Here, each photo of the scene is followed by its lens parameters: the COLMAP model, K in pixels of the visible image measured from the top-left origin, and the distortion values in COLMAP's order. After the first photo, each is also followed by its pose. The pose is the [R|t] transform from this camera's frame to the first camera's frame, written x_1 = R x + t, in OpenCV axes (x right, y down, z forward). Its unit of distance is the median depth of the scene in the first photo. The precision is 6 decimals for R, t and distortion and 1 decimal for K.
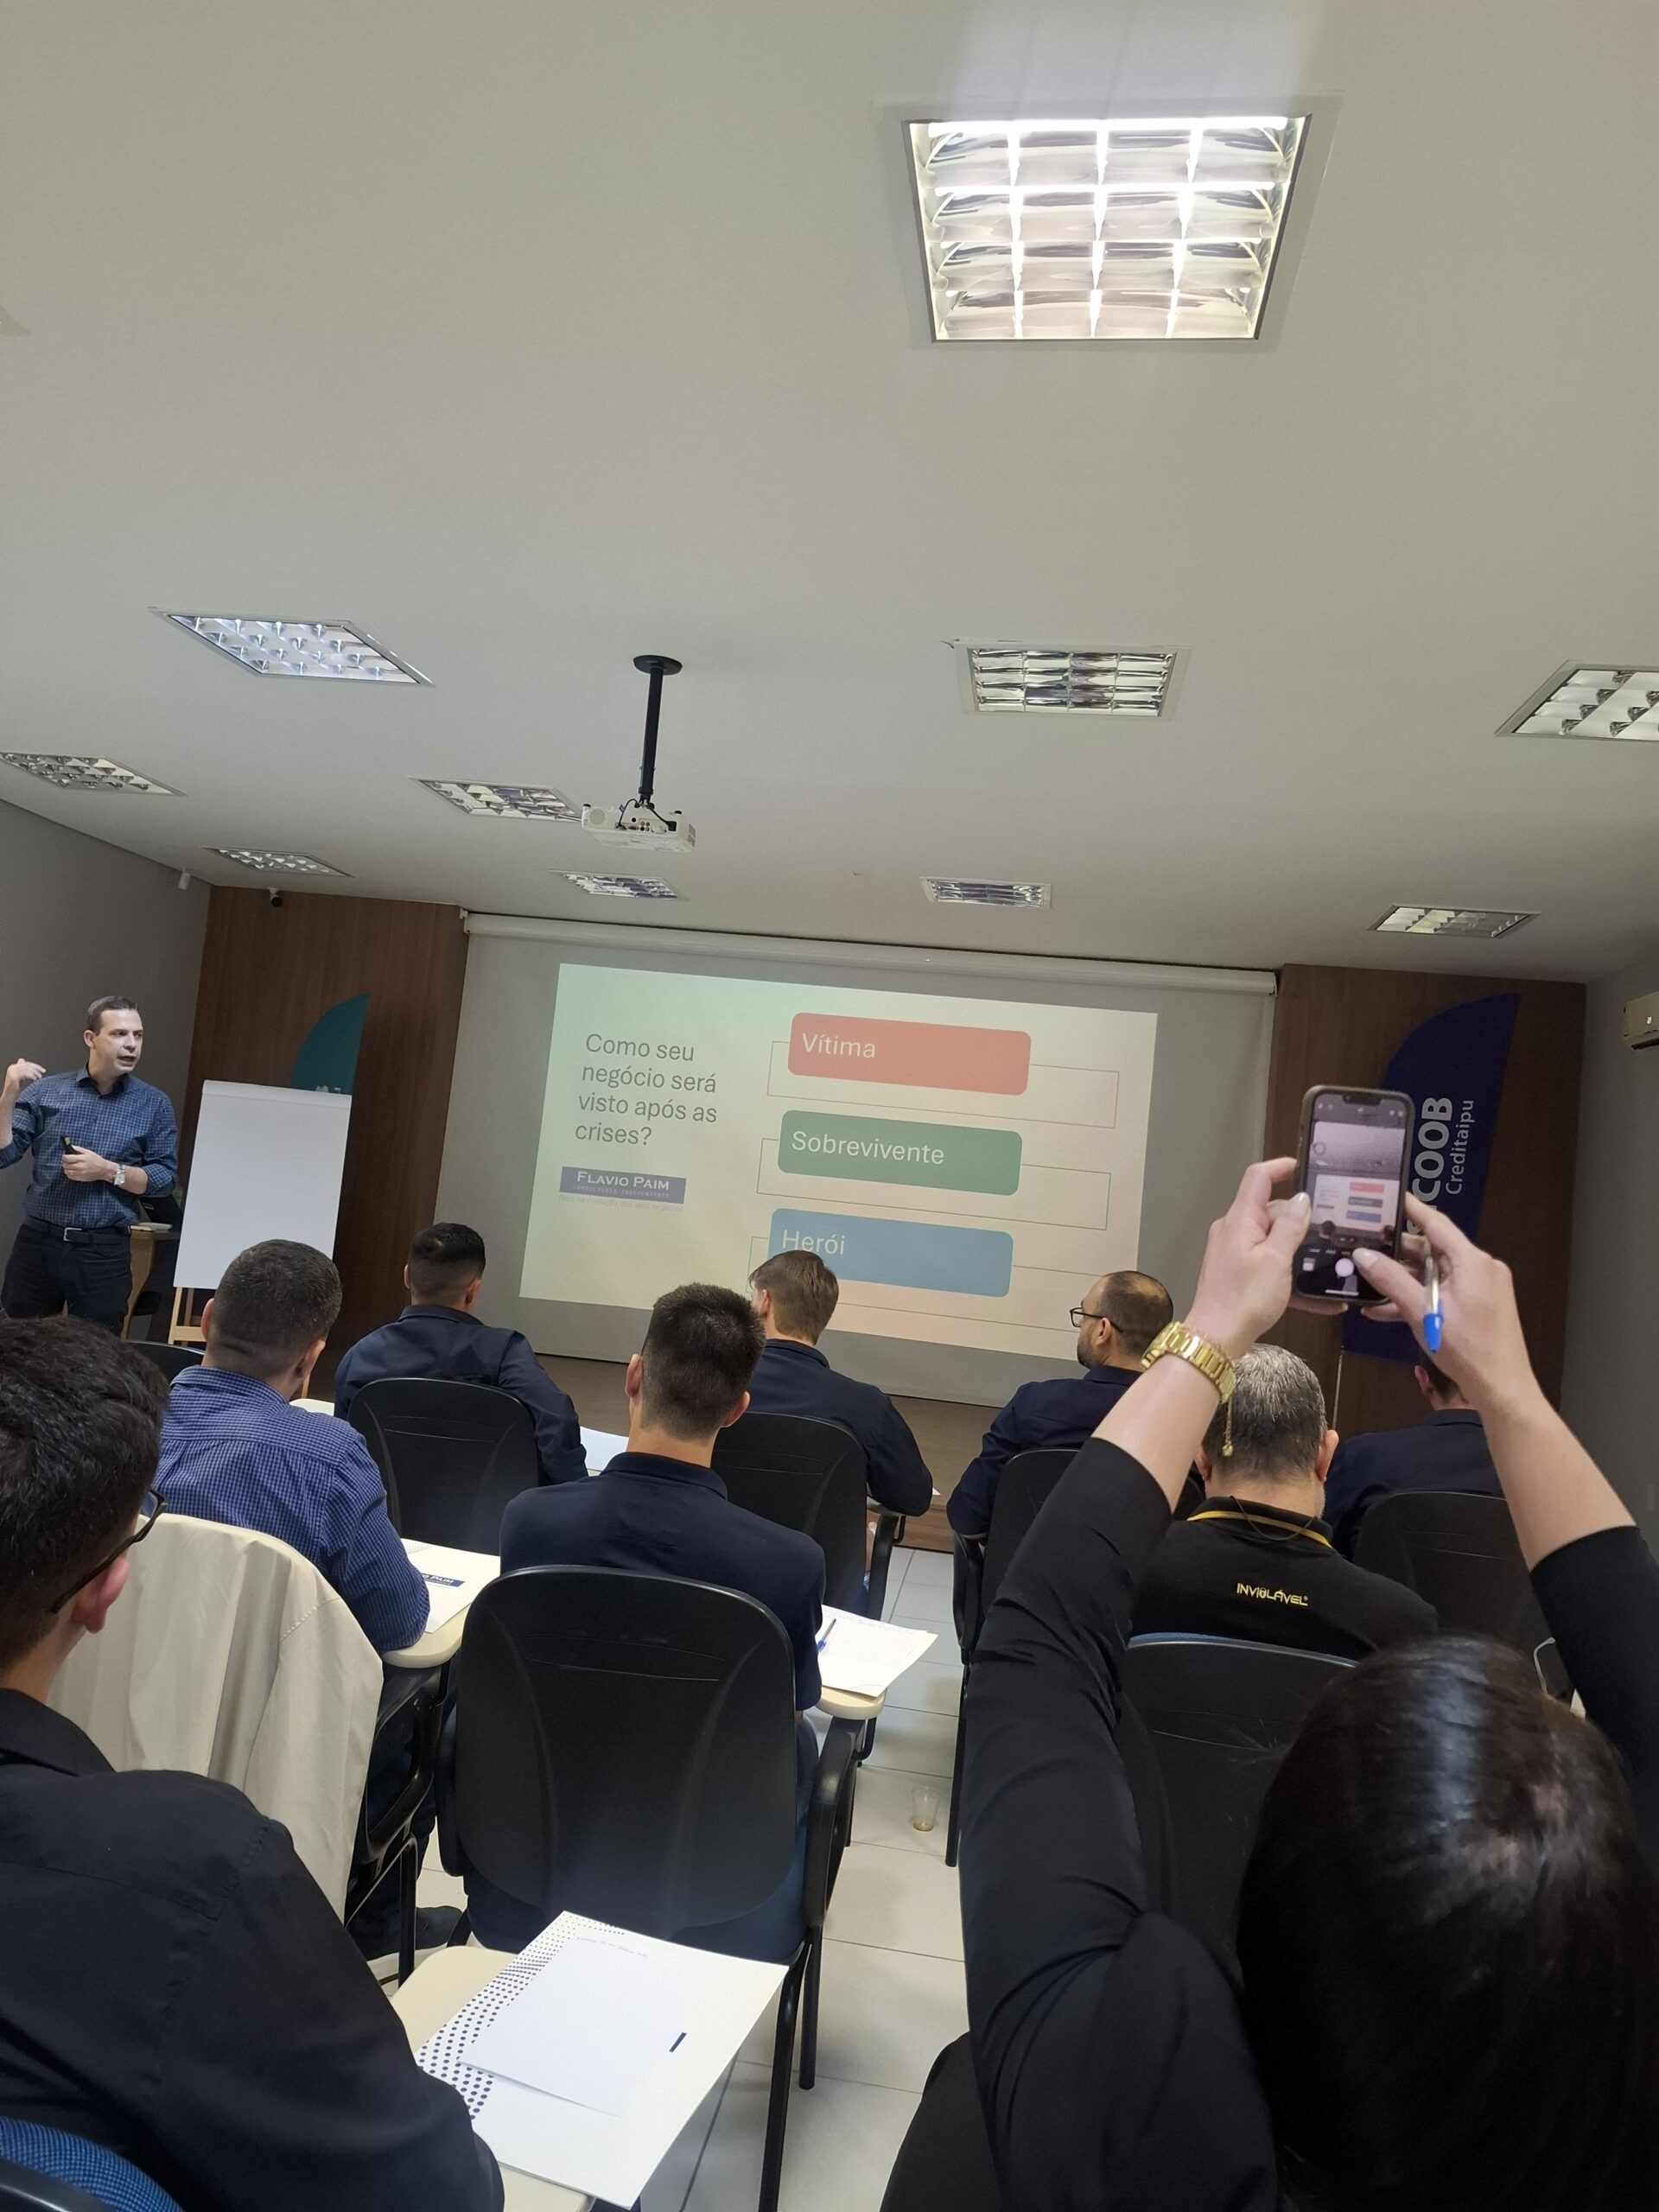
lens RADIAL K [[1517.7, 0, 807.1], [0, 1517.7, 1108.0], [0, 0, 1]] dist [0.076301, -0.078371]
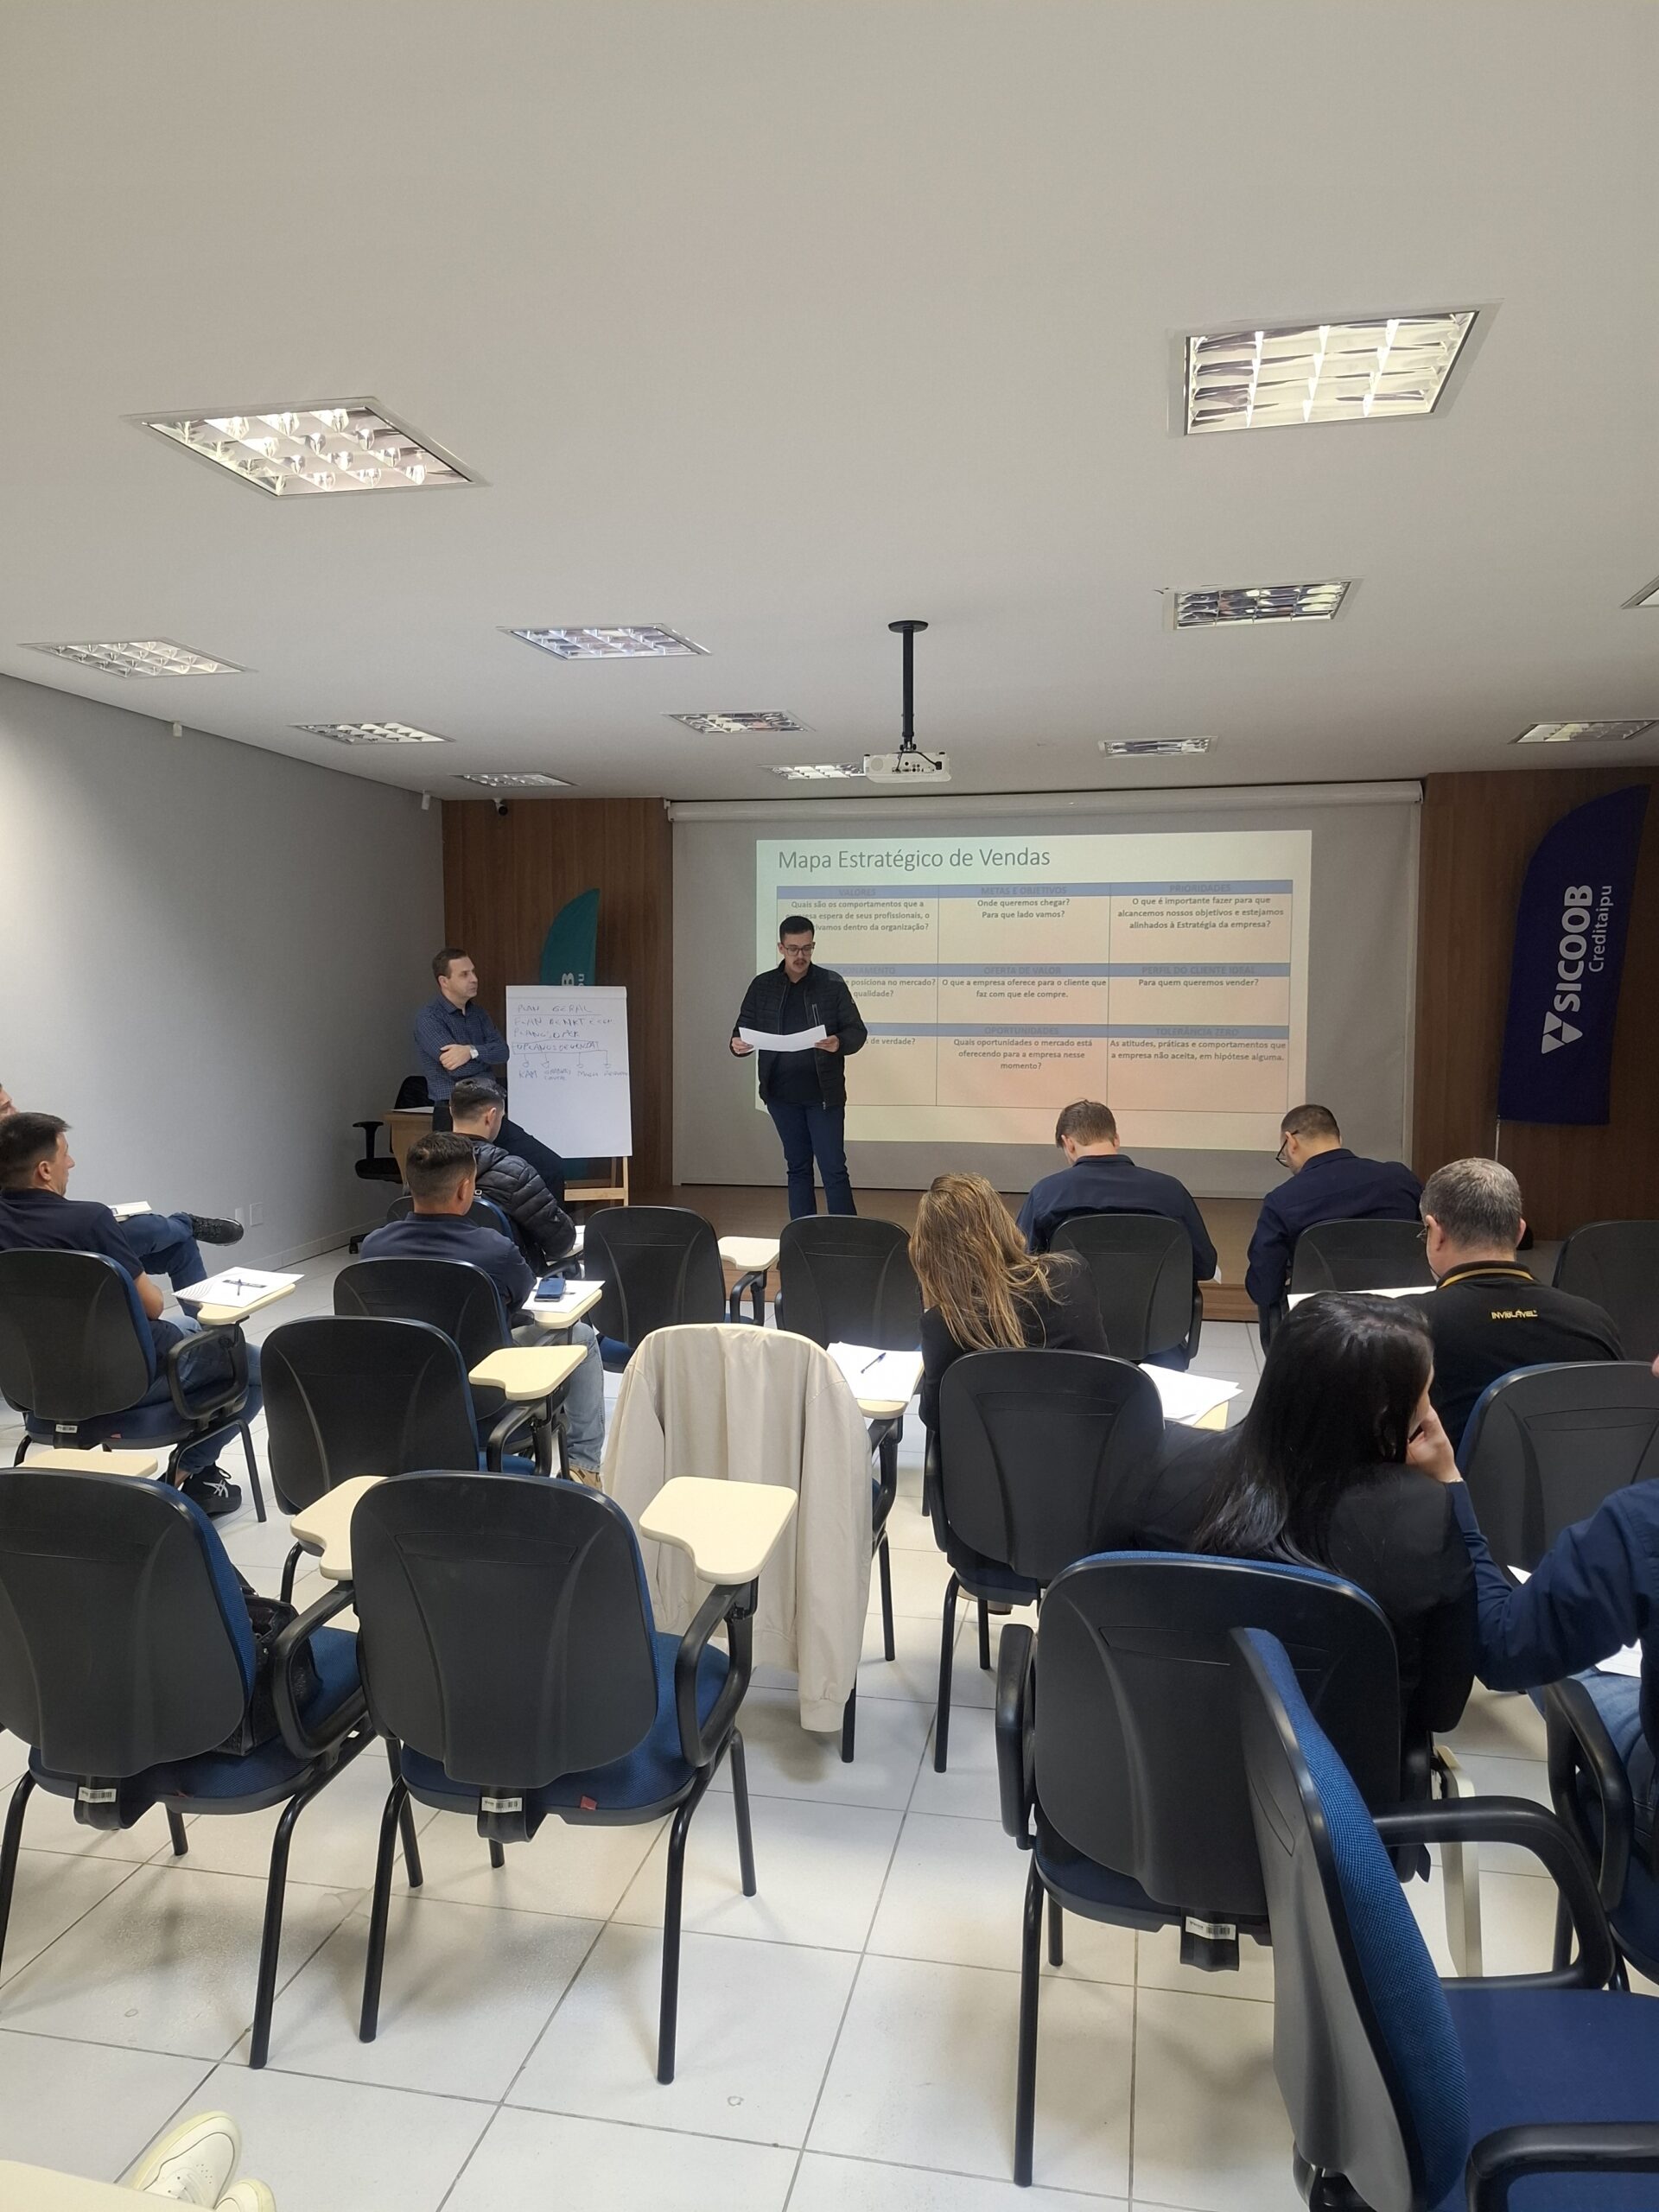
lens RADIAL K [[1517.7, 0, 853.4], [0, 1517.7, 1098.5], [0, 0, 1]] dist [0.076301, -0.078371]
pose [[0.994088, -0.094537, -0.053411, -0.074915], [0.100227, 0.988125, 0.116461, -0.044397], [0.041767, -0.121126, 0.991758, -0.164808]]
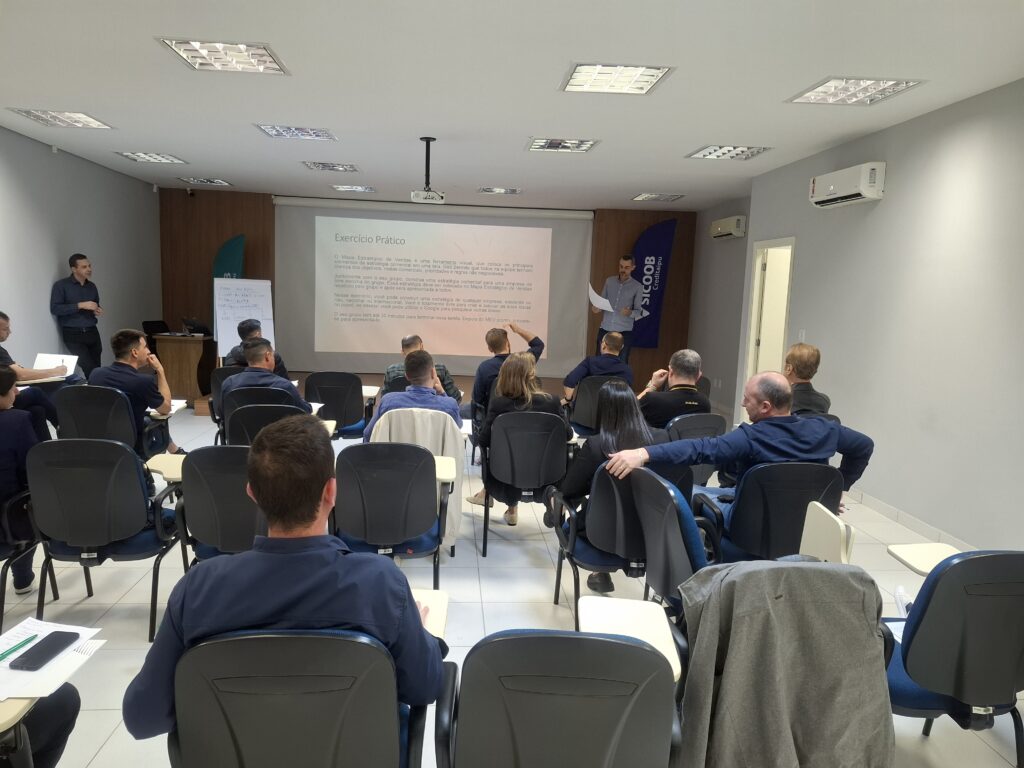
lens RADIAL K [[702.6, 0, 495.1], [0, 702.6, 381.8], [0, 0, 1]] dist [0.076301, -0.078371]
pose [[0.974602, -0.090737, 0.204737, -0.199200], [0.050221, 0.979508, 0.195045, -0.059644], [-0.218240, -0.179809, 0.959187, -0.300542]]
